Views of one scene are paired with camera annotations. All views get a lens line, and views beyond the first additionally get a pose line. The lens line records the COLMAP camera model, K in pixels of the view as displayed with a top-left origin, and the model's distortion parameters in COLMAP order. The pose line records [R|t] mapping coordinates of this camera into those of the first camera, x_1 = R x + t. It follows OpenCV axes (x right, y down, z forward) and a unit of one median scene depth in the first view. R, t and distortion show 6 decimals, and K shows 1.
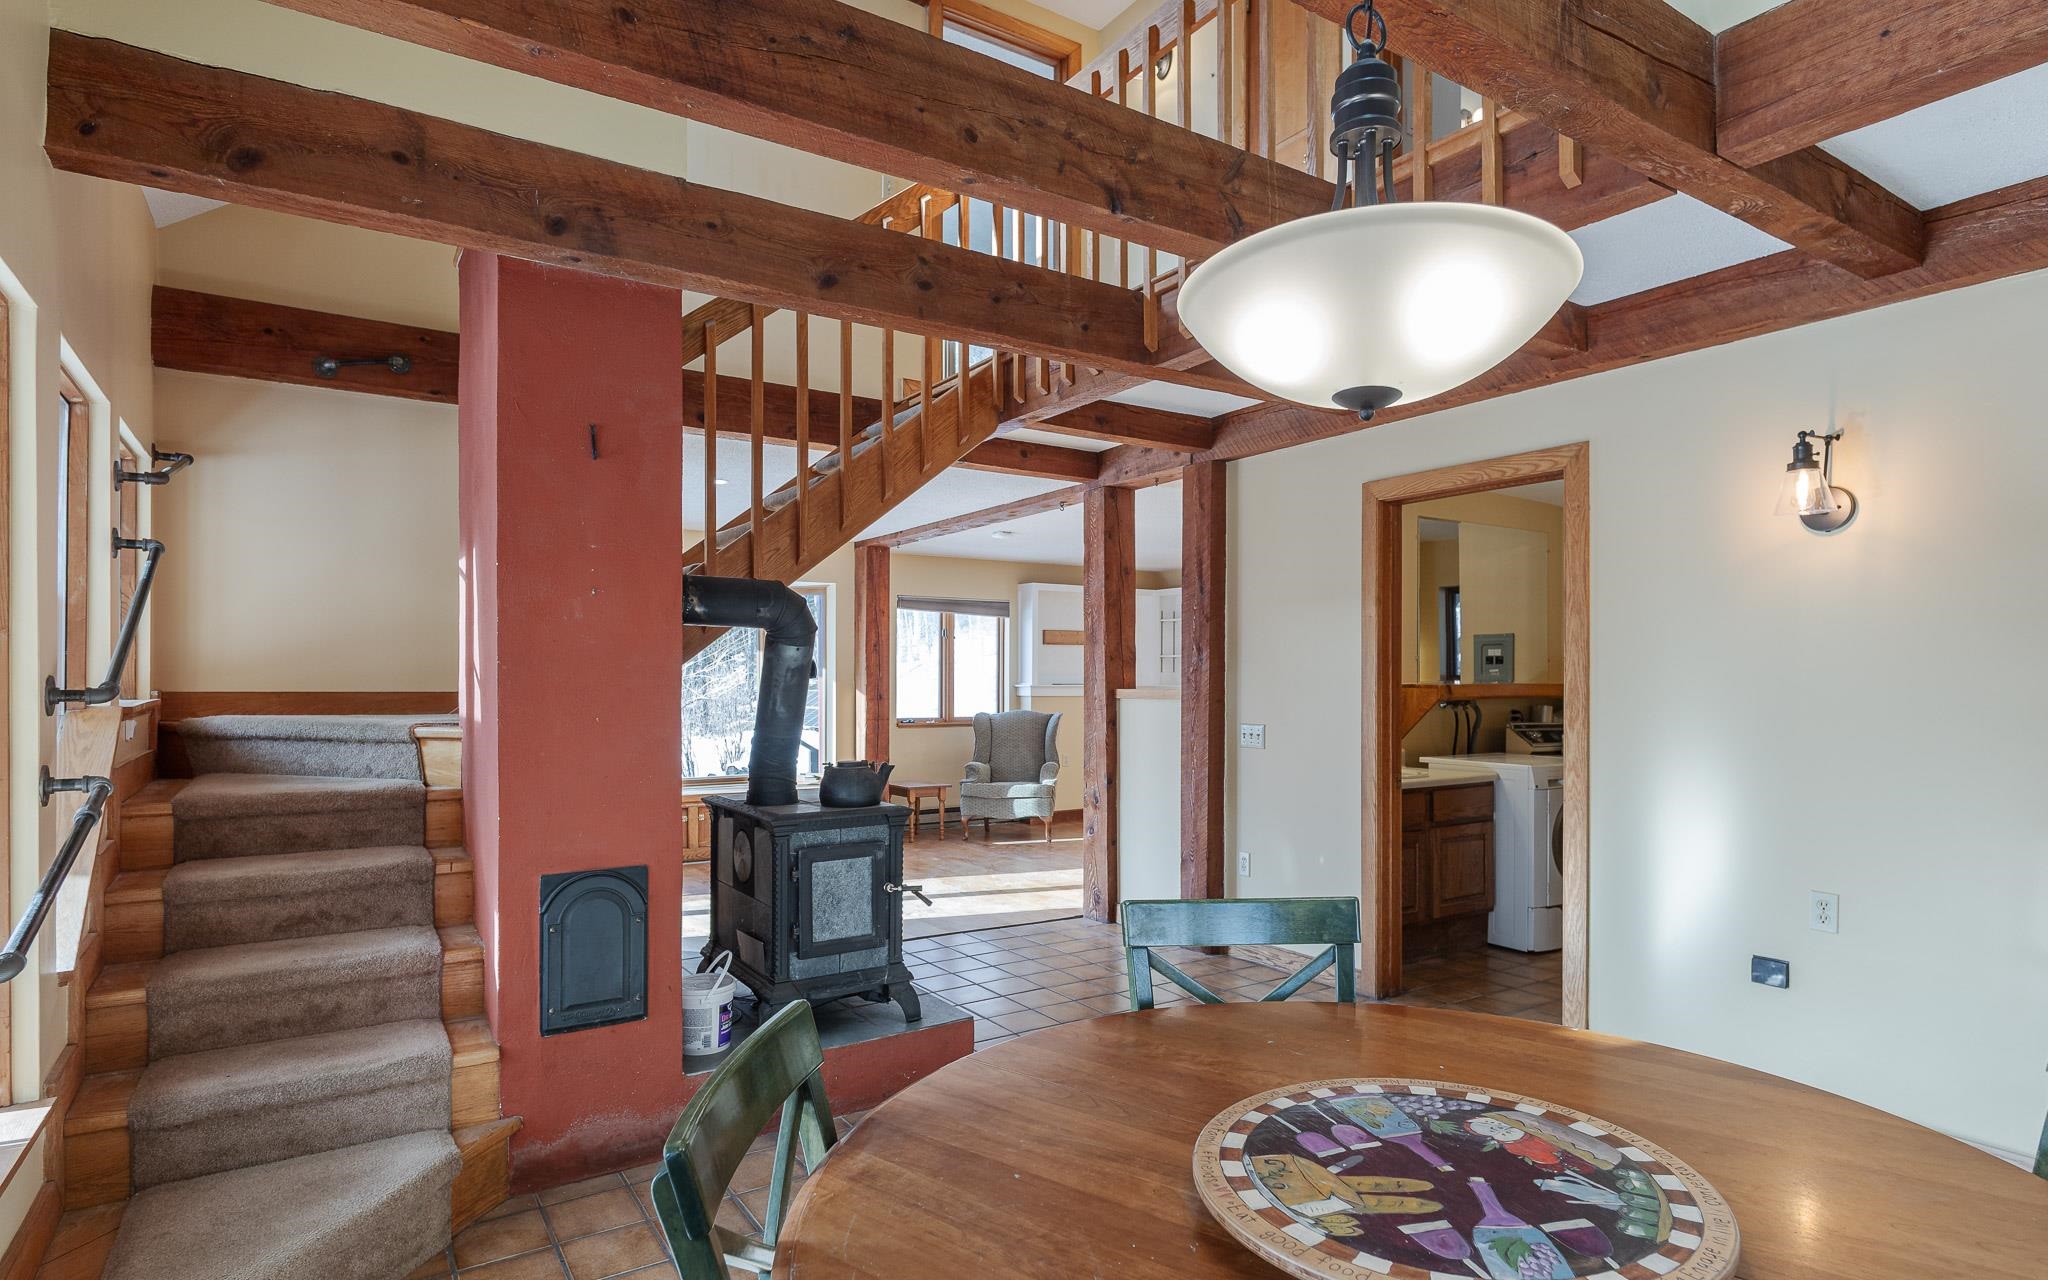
lens RADIAL K [[1093.2, 0, 1024.0], [0, 1093.2, 640.0], [0, 0, 1]] dist [-0.000443, 0.000524]
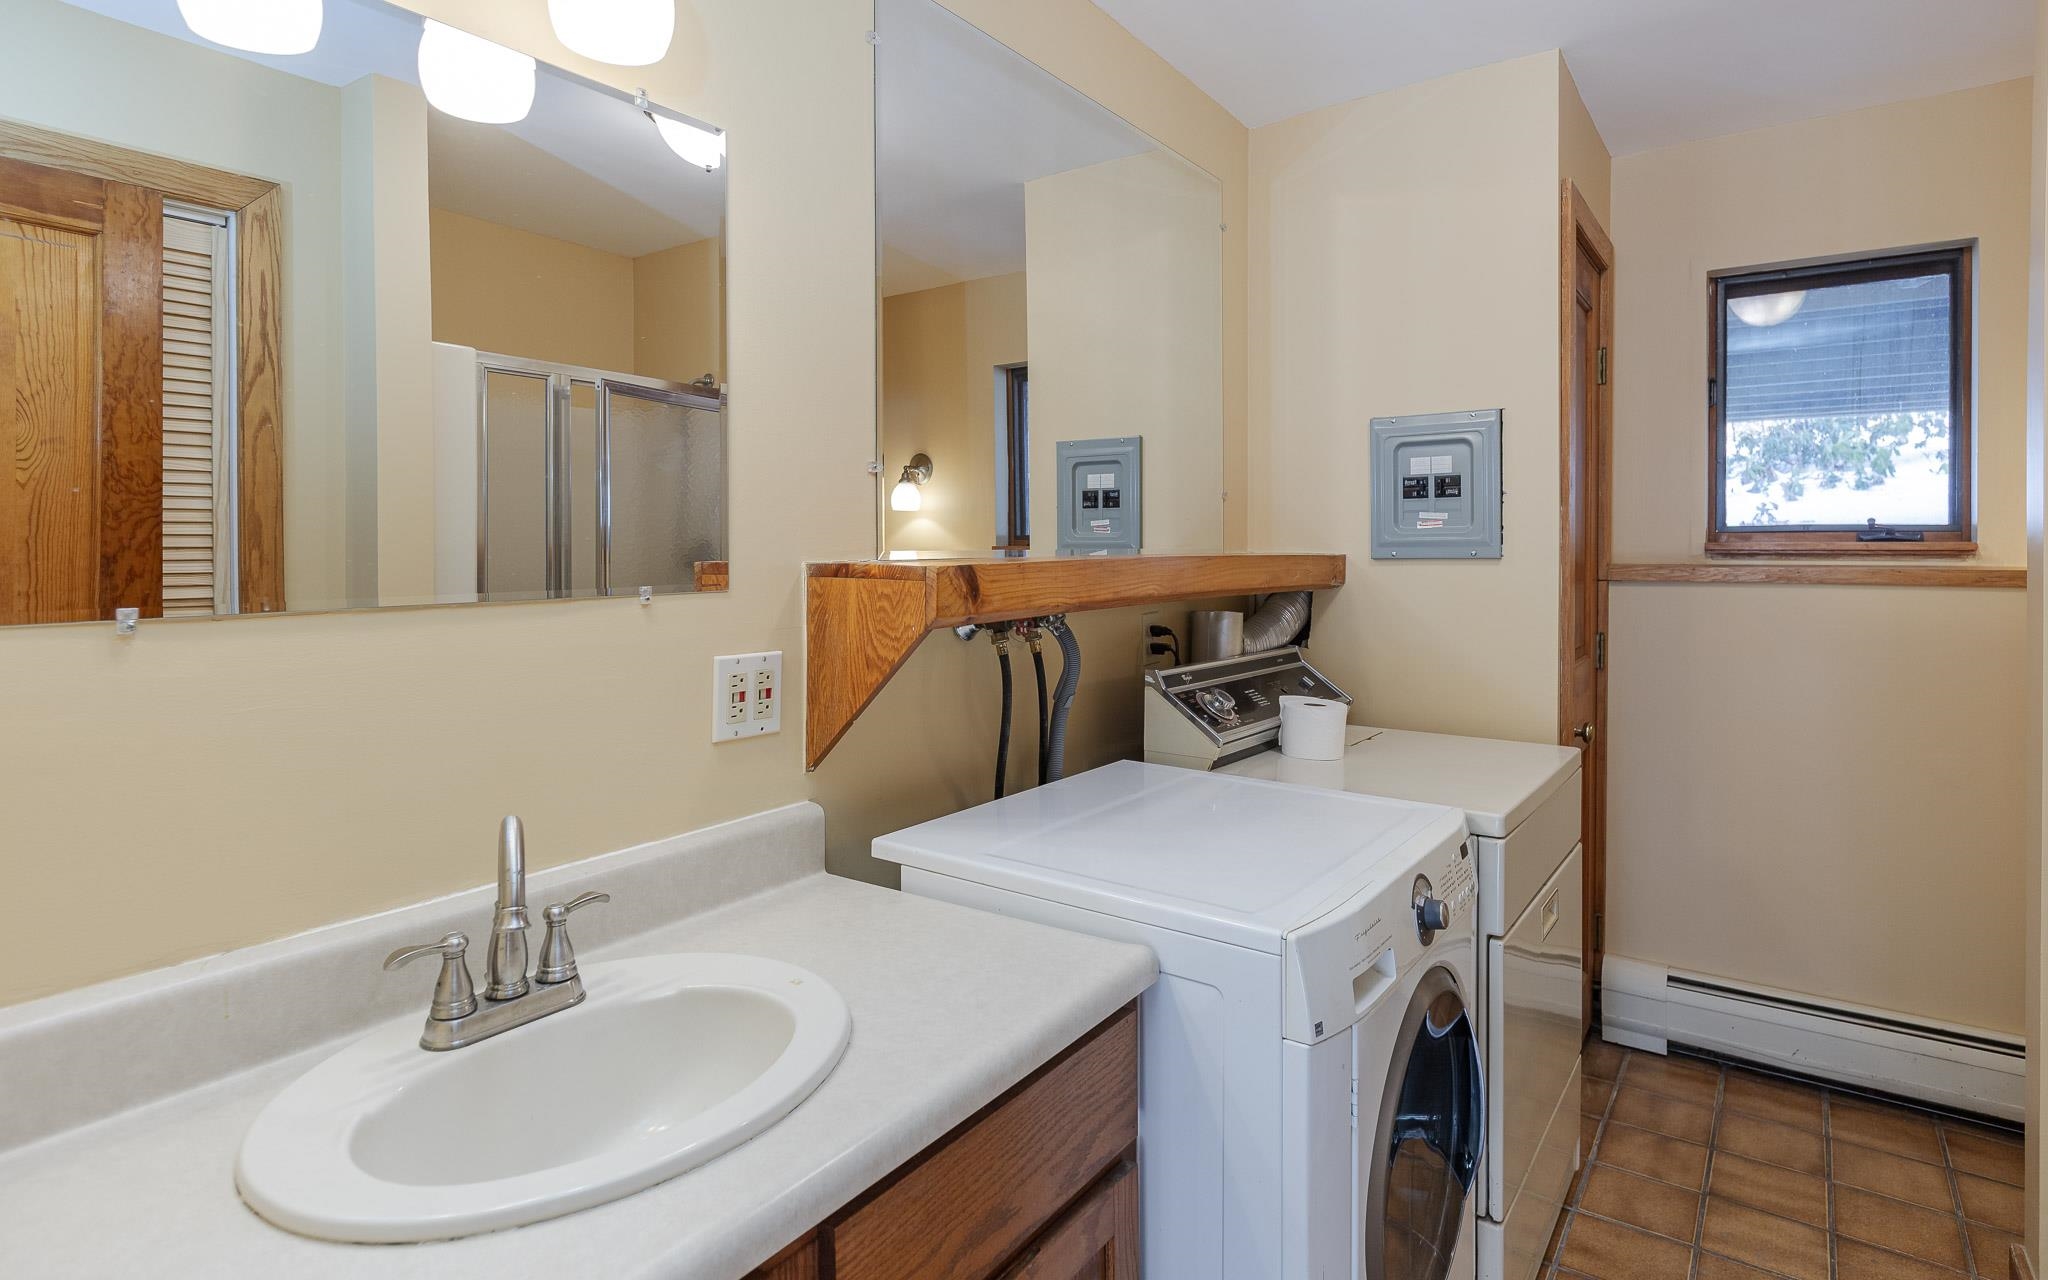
lens RADIAL K [[1093.2, 0, 1024.0], [0, 1093.2, 640.0], [0, 0, 1]] dist [-0.000443, 0.000524]
pose [[0.933914, -0.036265, 0.355655, 0.266668], [-0.007436, 0.992656, 0.120745, 0.023375], [-0.357421, -0.115410, 0.926785, 0.652840]]
